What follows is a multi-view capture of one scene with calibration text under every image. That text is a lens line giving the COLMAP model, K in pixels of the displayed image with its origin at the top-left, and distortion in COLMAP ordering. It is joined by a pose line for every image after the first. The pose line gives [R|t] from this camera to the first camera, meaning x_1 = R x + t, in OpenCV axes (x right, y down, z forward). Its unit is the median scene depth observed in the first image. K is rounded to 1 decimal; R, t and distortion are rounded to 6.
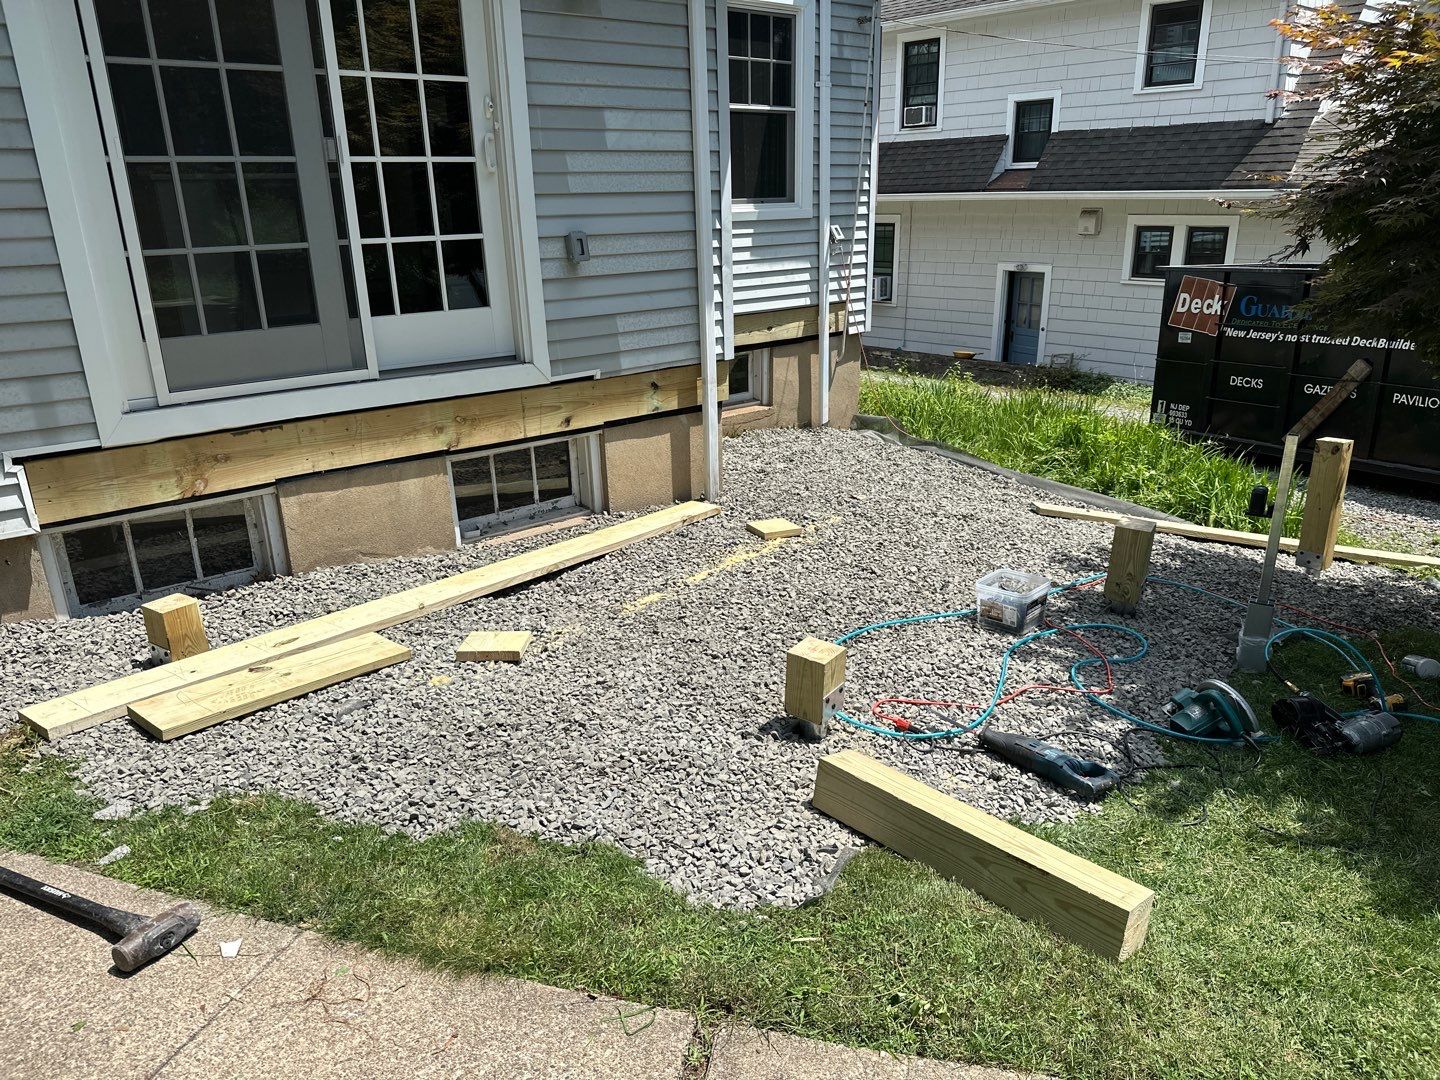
lens RADIAL K [[1020.6, 0, 723.2], [0, 1020.6, 553.4], [0, 0, 1]] dist [0.034543, -0.049640]
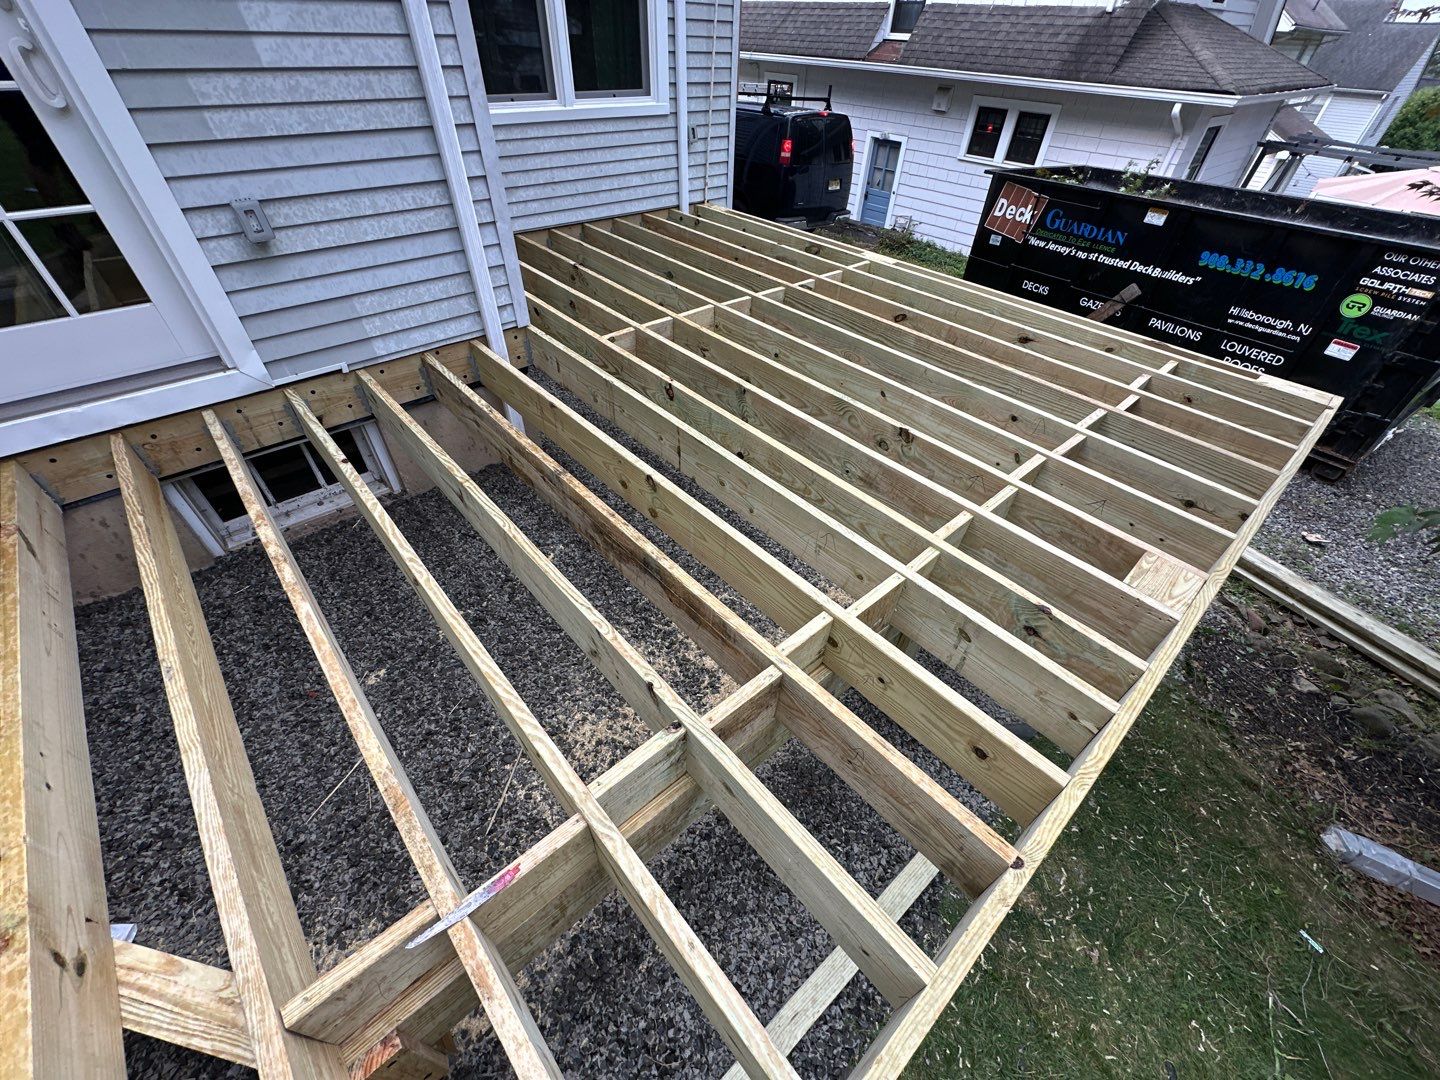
lens RADIAL K [[575.9, 0, 718.5], [0, 575.9, 541.0], [0, 0, 1]] dist [-0.004964, 0.000623]
pose [[0.998312, 0.025211, 0.052324, 0.116618], [-0.043498, 0.921507, 0.385917, -0.157588], [-0.038487, -0.387542, 0.921048, 0.301882]]
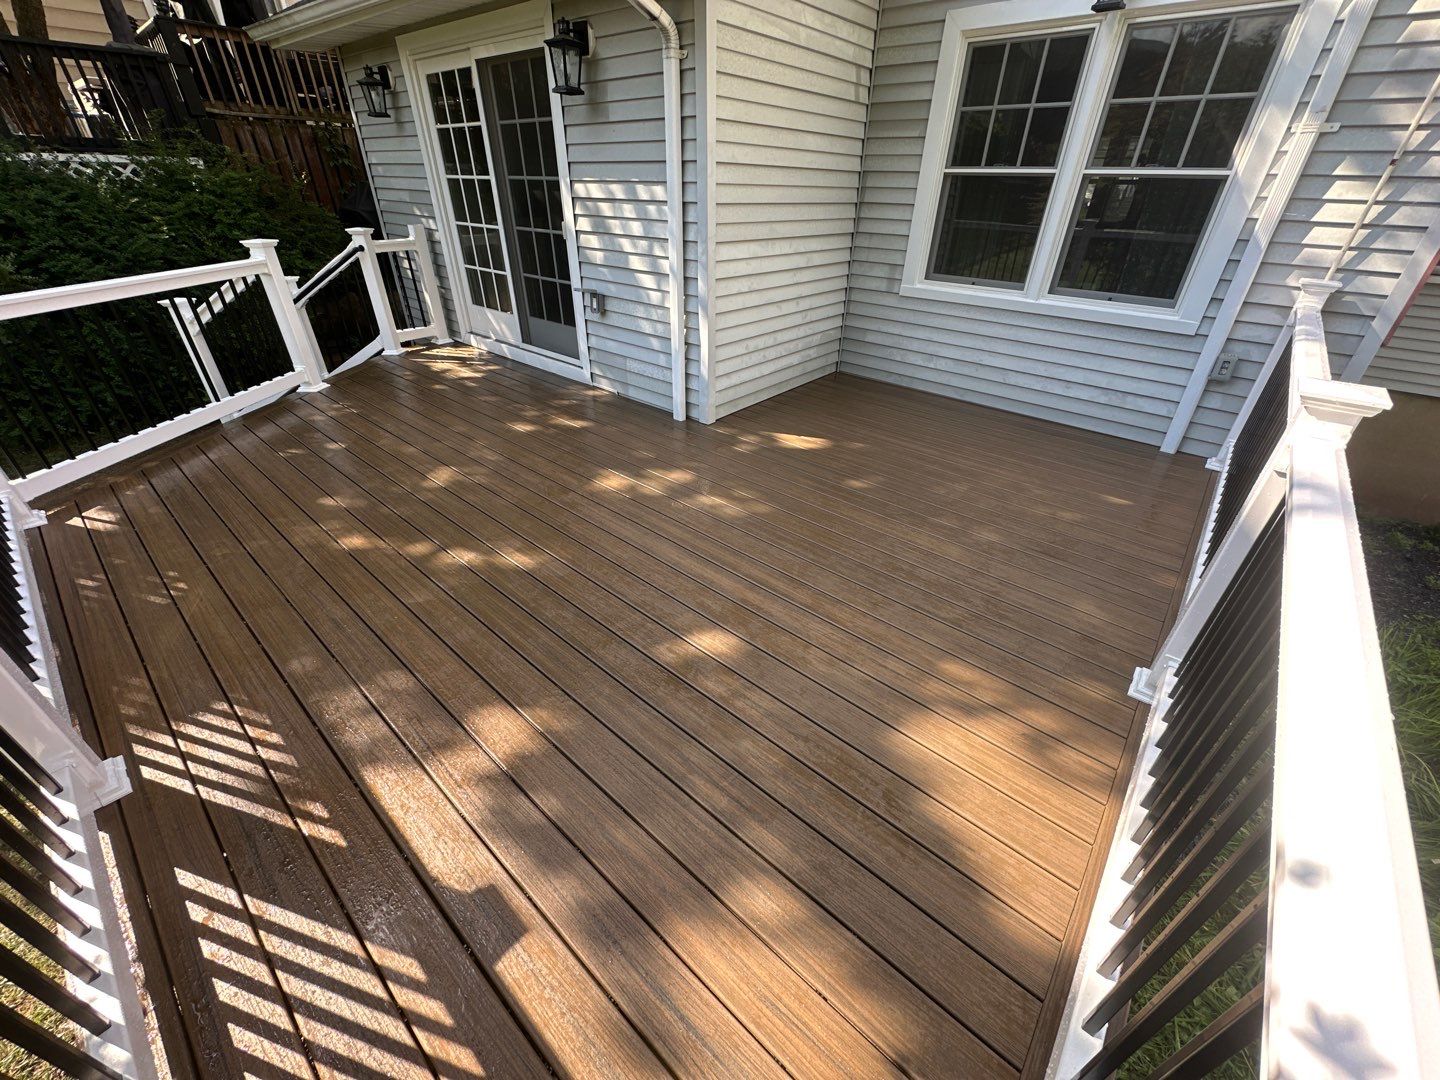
lens RADIAL K [[575.9, 0, 720.7], [0, 575.9, 539.7], [0, 0, 1]] dist [-0.004964, 0.000623]
pose [[0.154448, 0.546400, -0.823160, 0.441186], [-0.345055, 0.810526, 0.473271, -0.286398], [0.925788, 0.210940, 0.313722, 0.594820]]
